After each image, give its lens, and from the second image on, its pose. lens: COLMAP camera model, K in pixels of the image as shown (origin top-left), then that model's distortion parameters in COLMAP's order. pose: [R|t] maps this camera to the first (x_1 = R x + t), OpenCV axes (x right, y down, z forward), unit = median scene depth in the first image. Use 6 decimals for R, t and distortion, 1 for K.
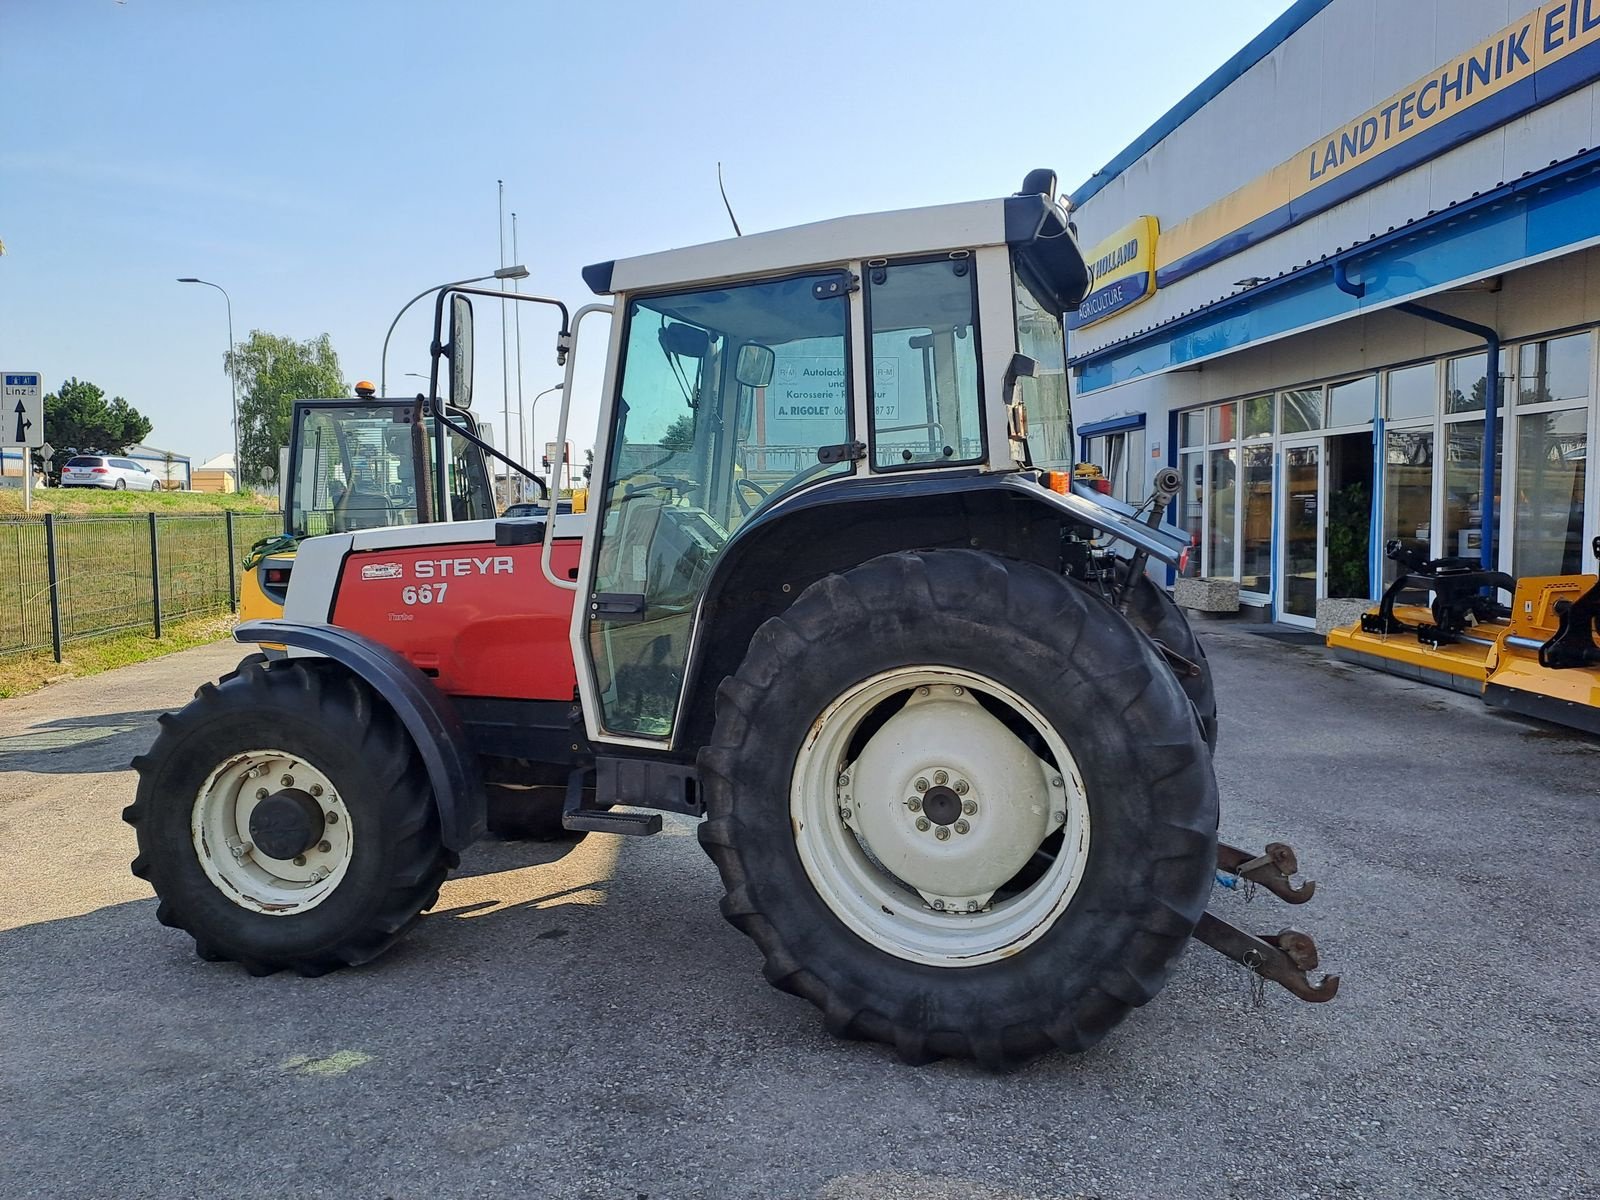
lens RADIAL K [[1173.0, 0, 815.0], [0, 1173.0, 588.1], [0, 0, 1]] dist [0.075287, -0.073796]
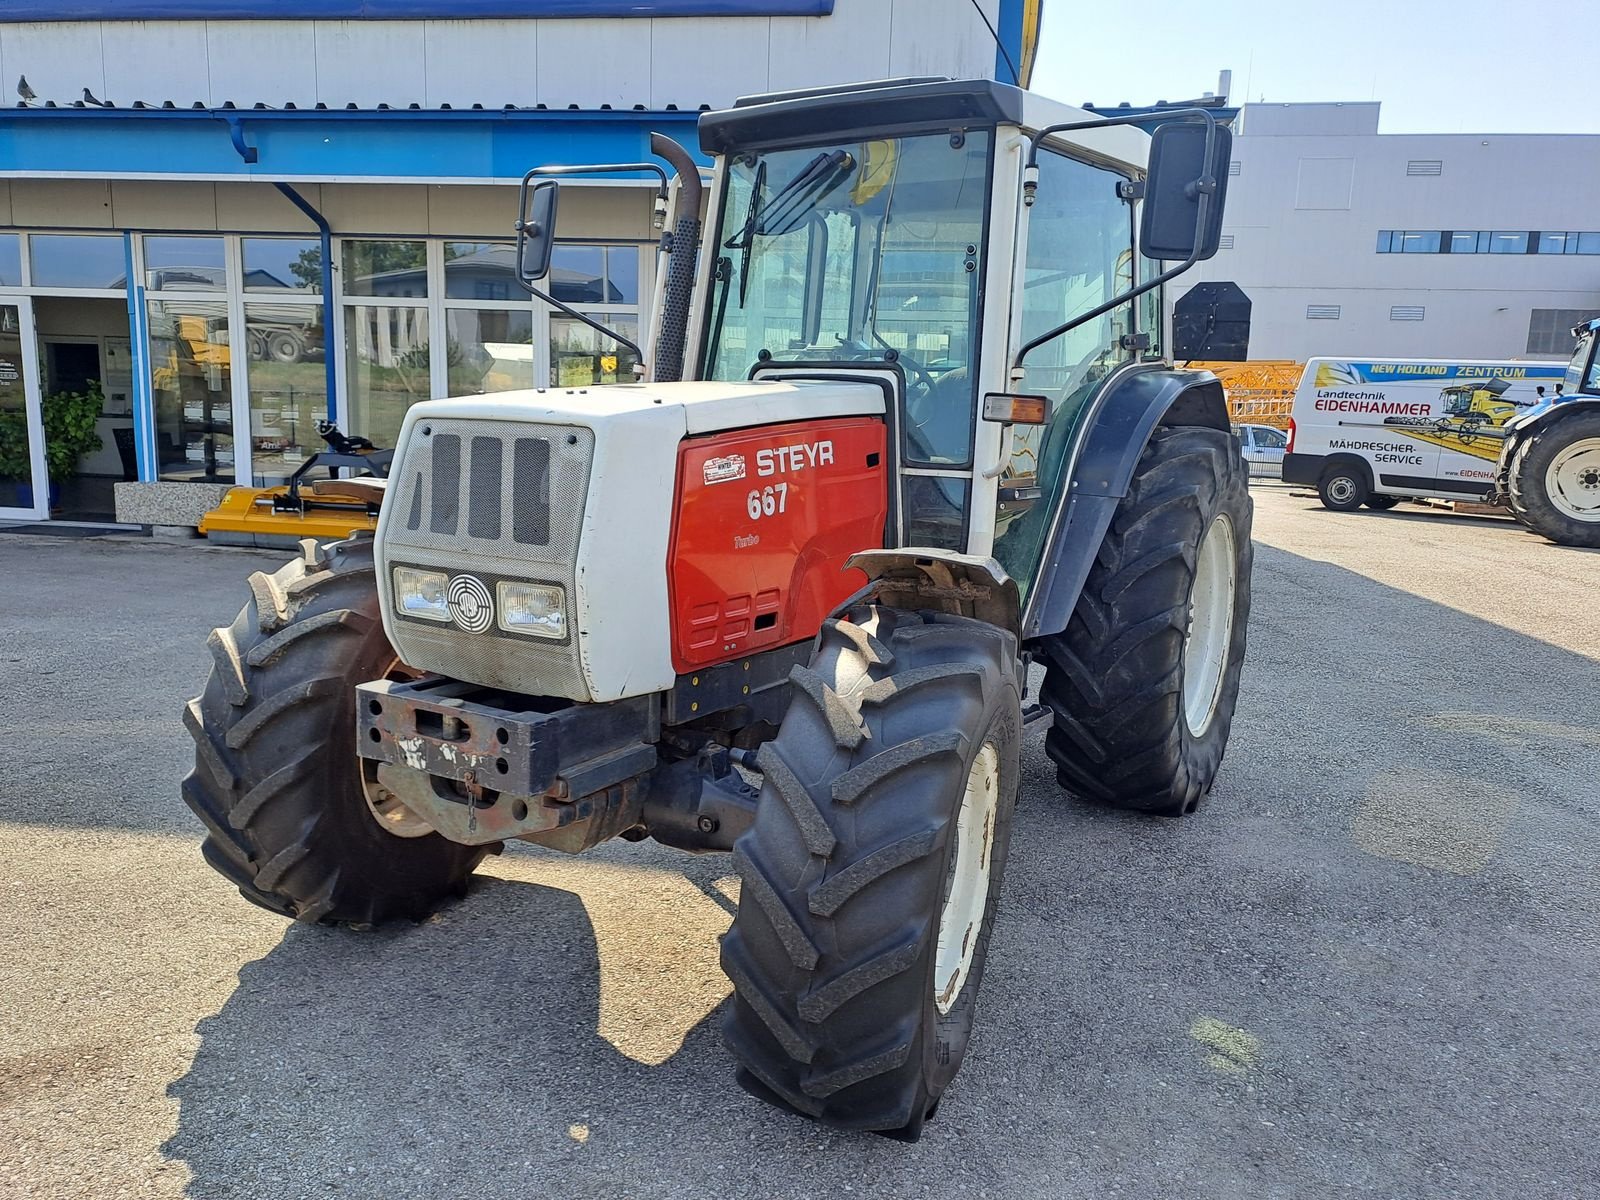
lens RADIAL K [[1173.0, 0, 785.6], [0, 1173.0, 607.9], [0, 0, 1]] dist [0.075287, -0.073796]
pose [[0.226845, -0.146654, 0.962826, -0.951270], [0.034694, 0.989187, 0.142495, -0.028353], [-0.973313, 0.001080, 0.229481, 0.839393]]
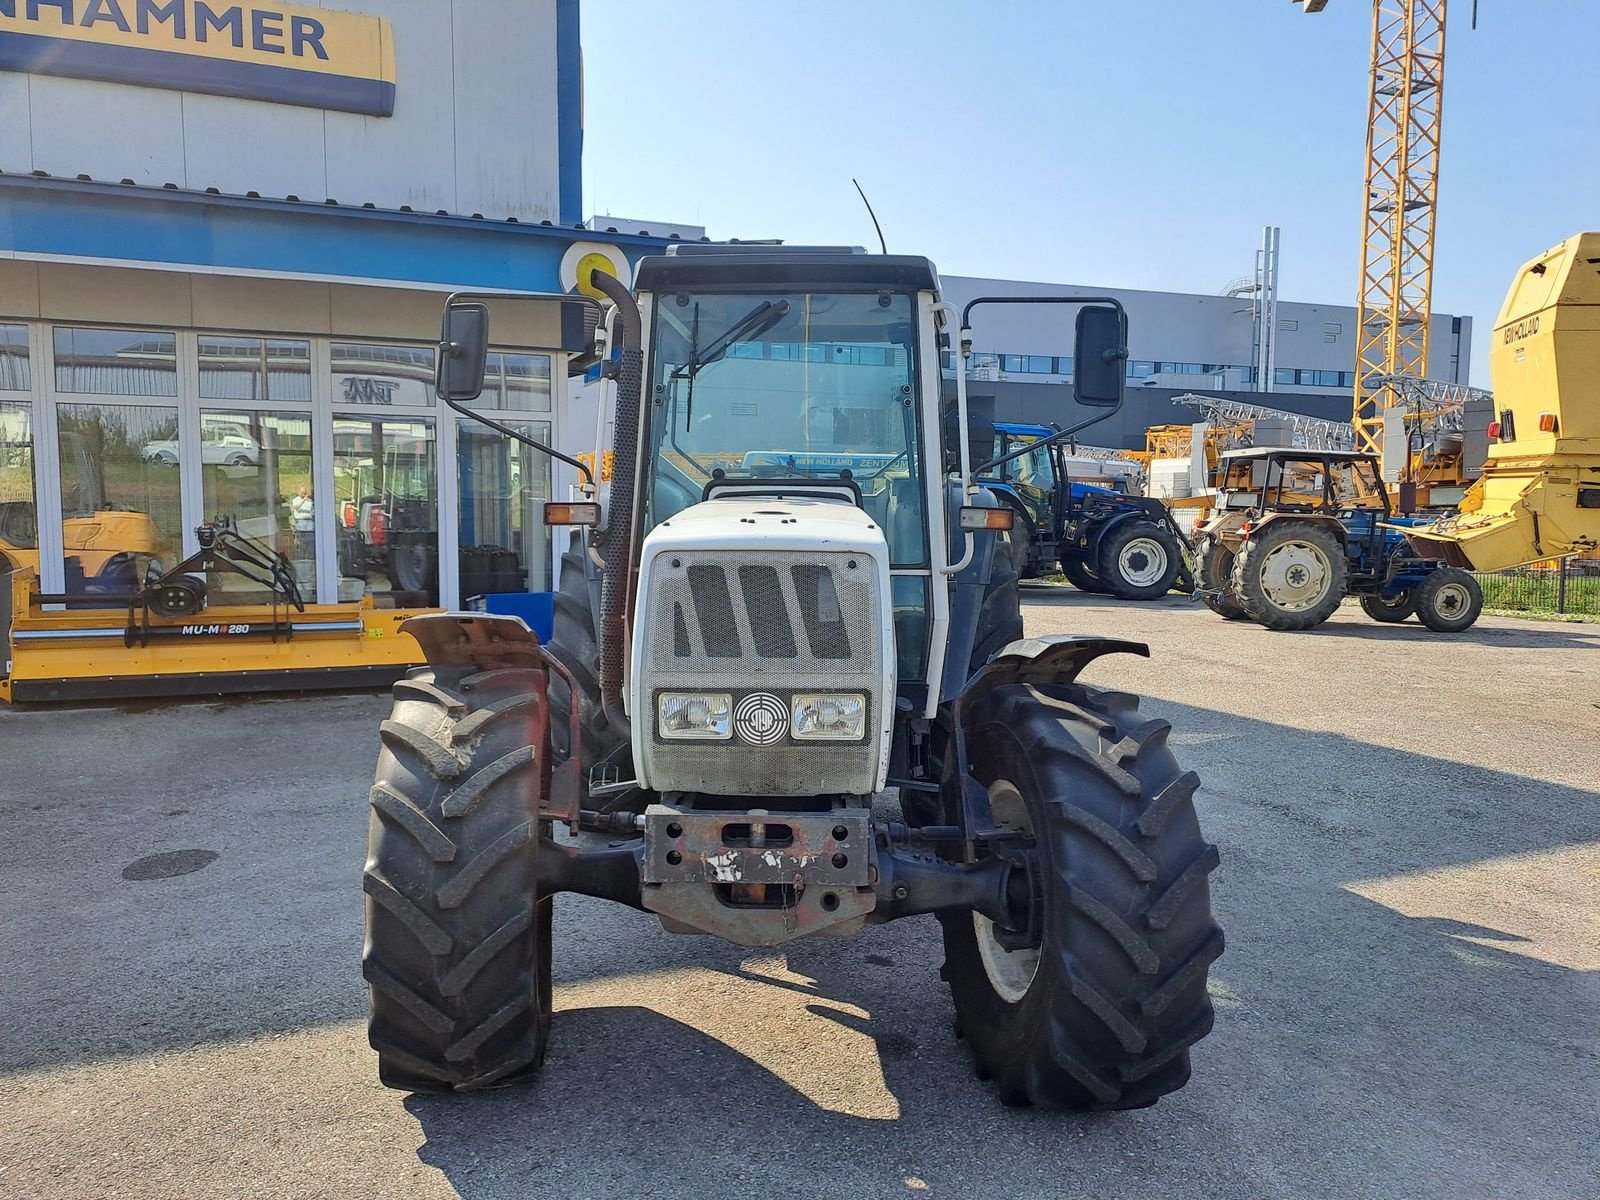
lens RADIAL K [[1173.0, 0, 795.0], [0, 1173.0, 599.5], [0, 0, 1]] dist [0.075287, -0.073796]
pose [[-0.283118, -0.069675, 0.956551, -1.023829], [0.064764, 0.993692, 0.091549, -0.070359], [-0.956896, 0.087869, -0.276820, 1.251311]]
